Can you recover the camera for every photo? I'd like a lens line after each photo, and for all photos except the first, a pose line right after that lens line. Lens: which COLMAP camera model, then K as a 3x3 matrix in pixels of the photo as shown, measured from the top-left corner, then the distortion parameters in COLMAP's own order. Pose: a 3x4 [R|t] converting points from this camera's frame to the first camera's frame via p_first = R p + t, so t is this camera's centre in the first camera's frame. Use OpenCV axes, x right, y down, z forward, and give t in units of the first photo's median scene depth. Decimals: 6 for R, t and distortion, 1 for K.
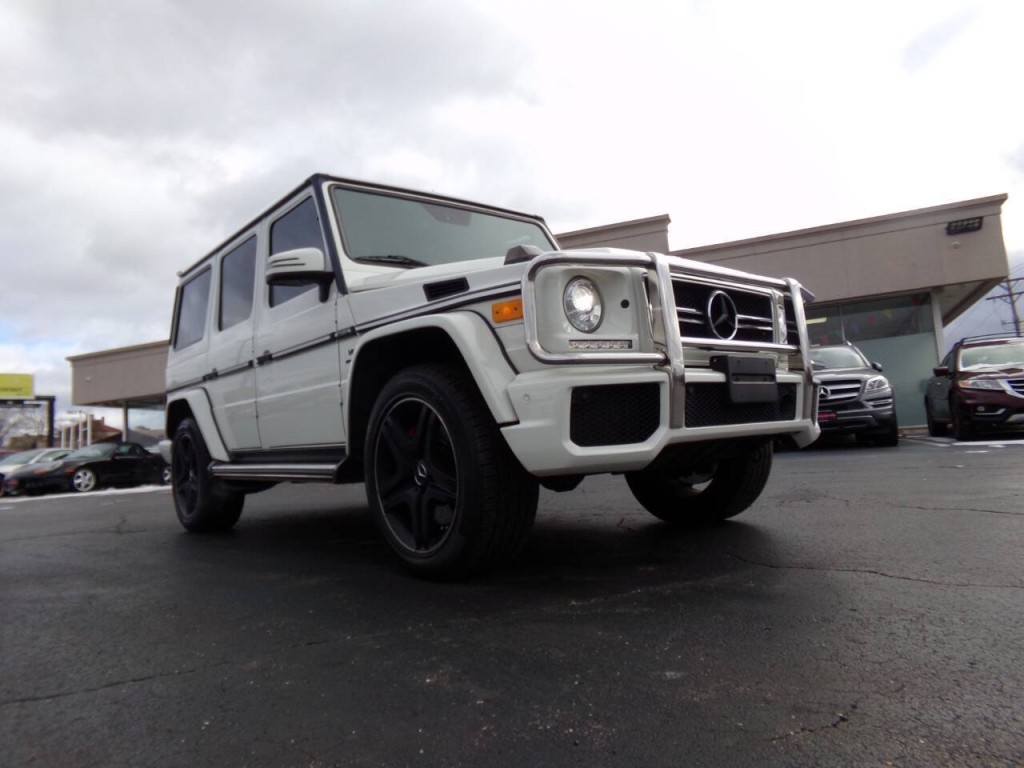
lens RADIAL K [[690.3, 0, 509.7], [0, 690.3, 388.4], [0, 0, 1]] dist [-0.004727, 0.017187]
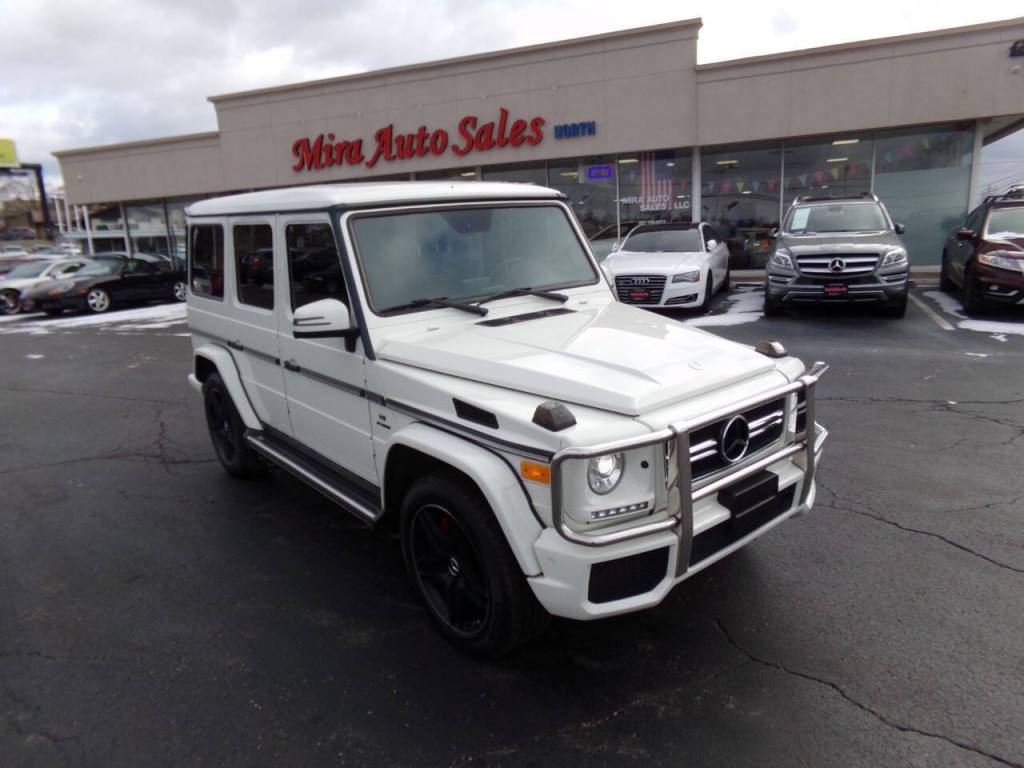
lens RADIAL K [[690.3, 0, 509.1], [0, 690.3, 385.4], [0, 0, 1]] dist [-0.004727, 0.017187]
pose [[0.999858, 0.016331, -0.004199, -0.009951], [-0.014156, 0.948265, 0.317166, -0.139369], [0.009161, -0.317061, 0.948361, 0.005027]]
